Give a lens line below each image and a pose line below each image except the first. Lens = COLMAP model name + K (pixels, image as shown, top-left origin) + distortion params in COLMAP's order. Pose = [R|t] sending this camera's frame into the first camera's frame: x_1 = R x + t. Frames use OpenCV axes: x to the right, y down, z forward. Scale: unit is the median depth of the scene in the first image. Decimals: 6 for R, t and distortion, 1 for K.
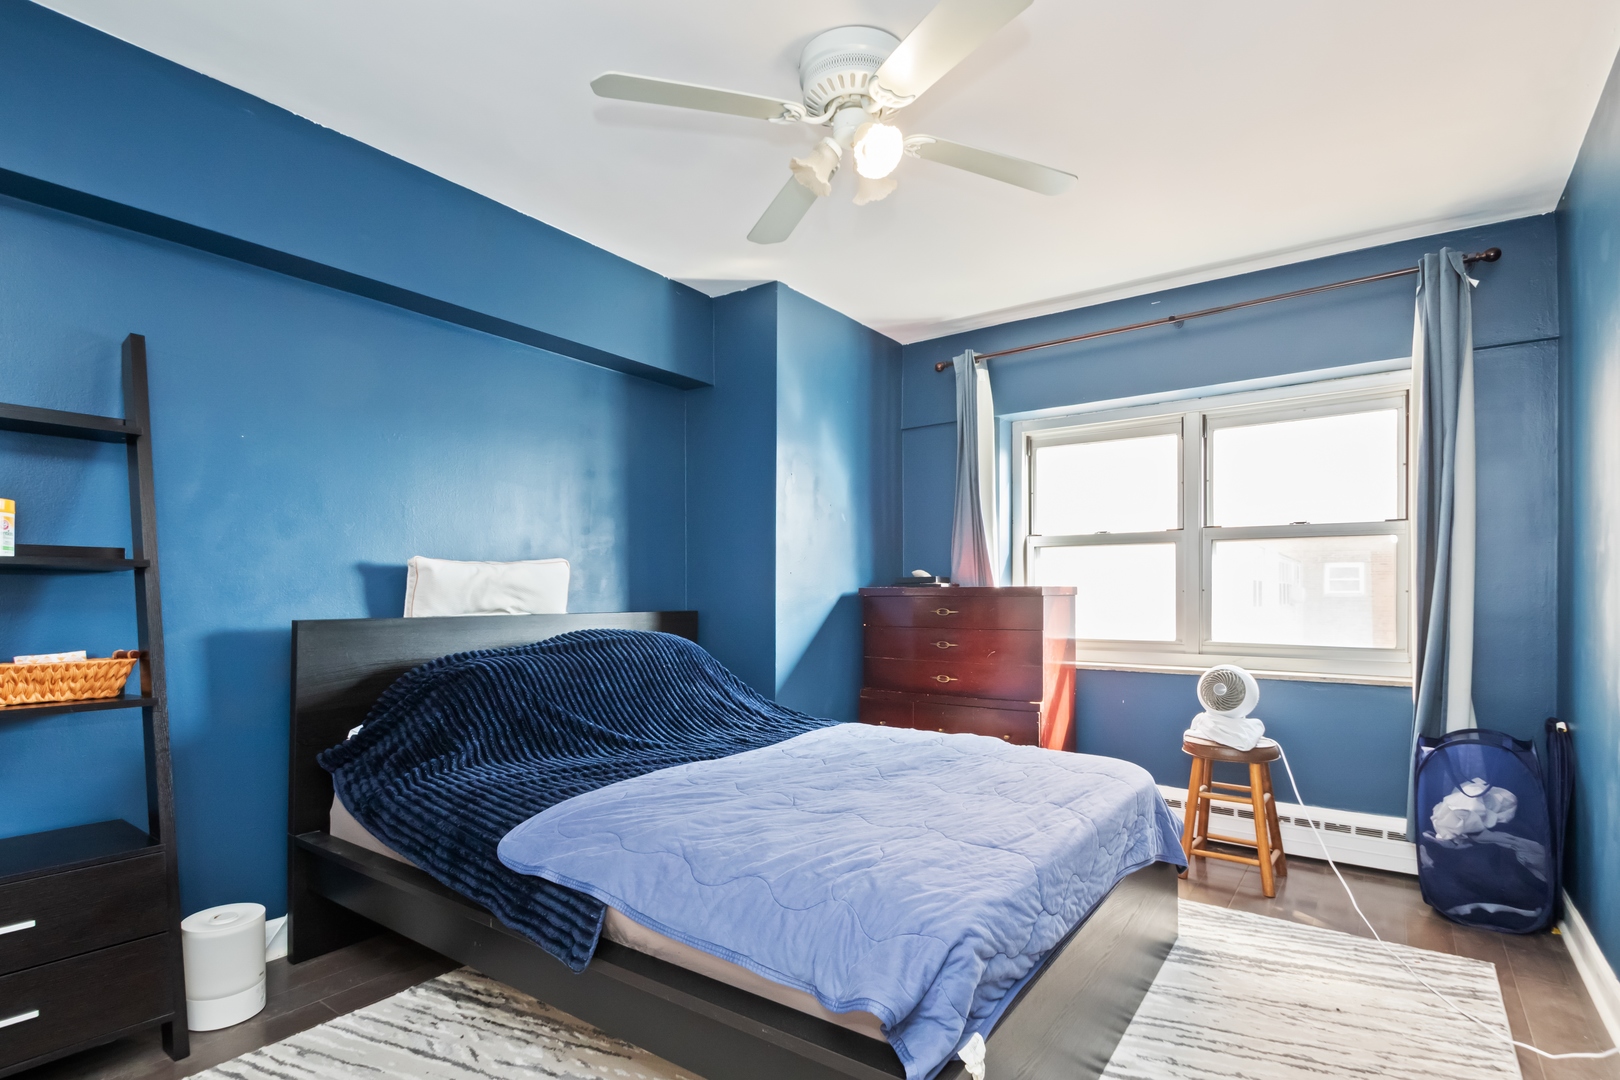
lens RADIAL K [[803.9, 0, 815.2], [0, 803.9, 584.0], [0, 0, 1]] dist [-0.000340, -0.000173]
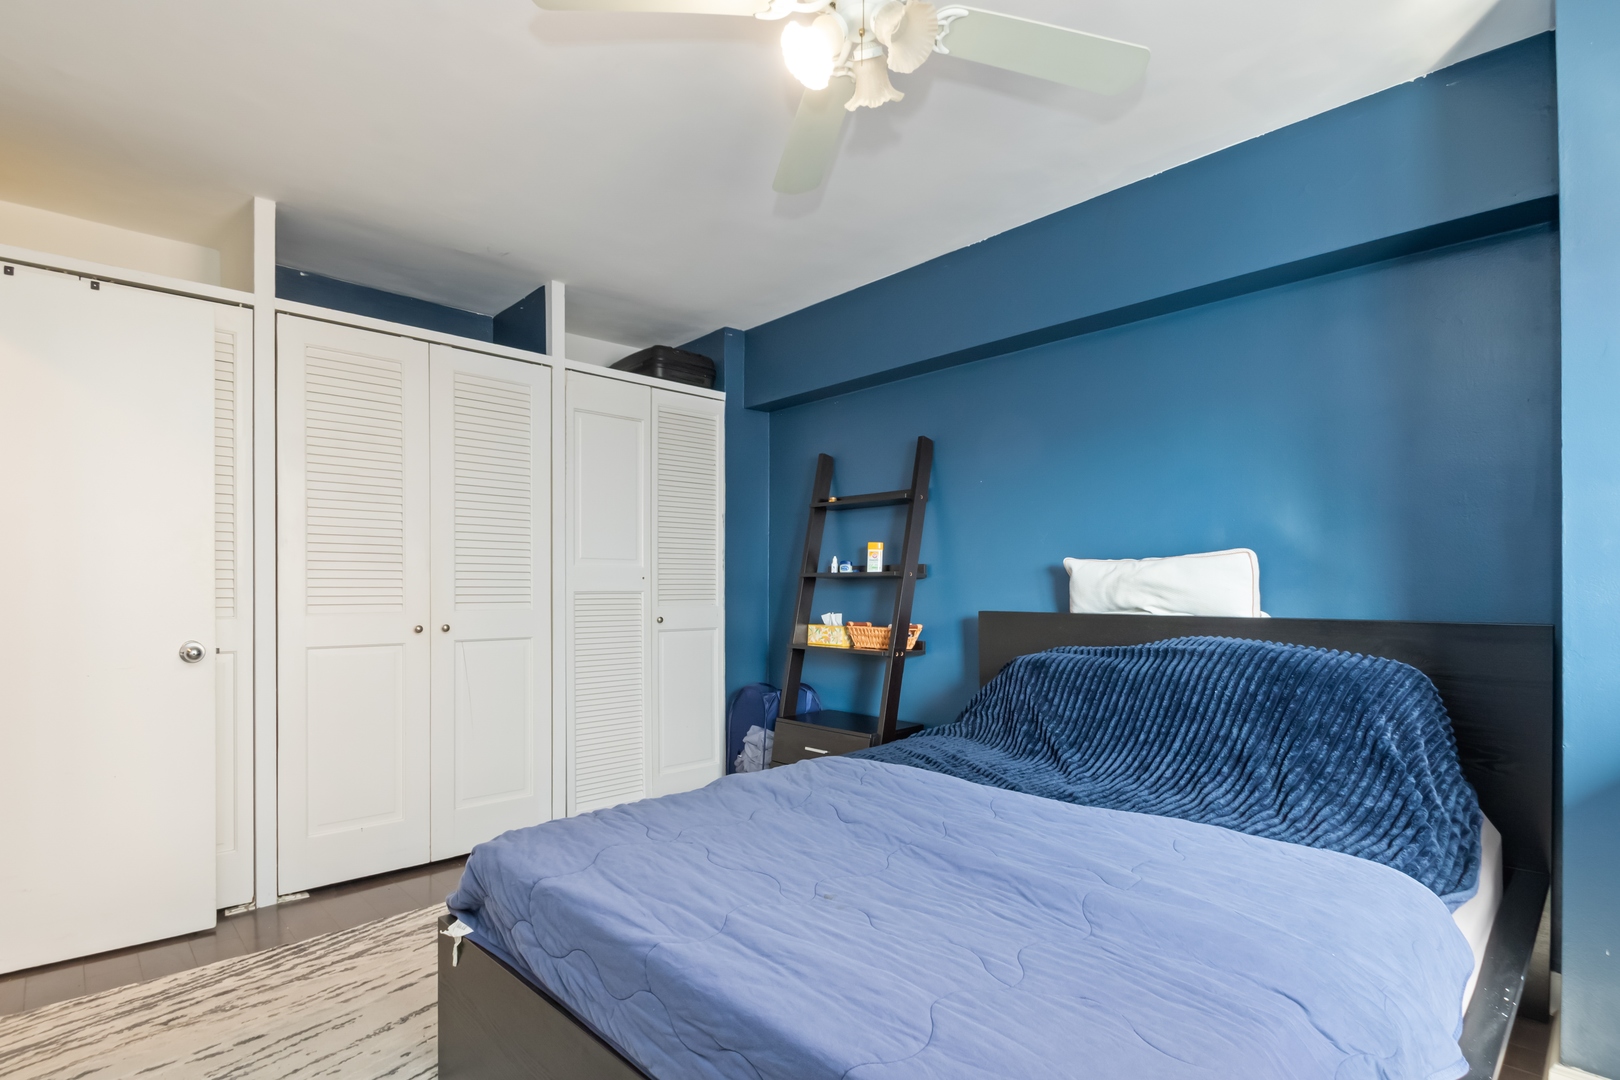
lens RADIAL K [[803.9, 0, 815.2], [0, 803.9, 584.0], [0, 0, 1]] dist [-0.000340, -0.000173]
pose [[-0.172732, -0.002199, -0.984966, 0.634785], [0.008012, 0.999961, -0.003637, 0.003431], [0.984936, -0.008520, -0.172708, 0.815944]]
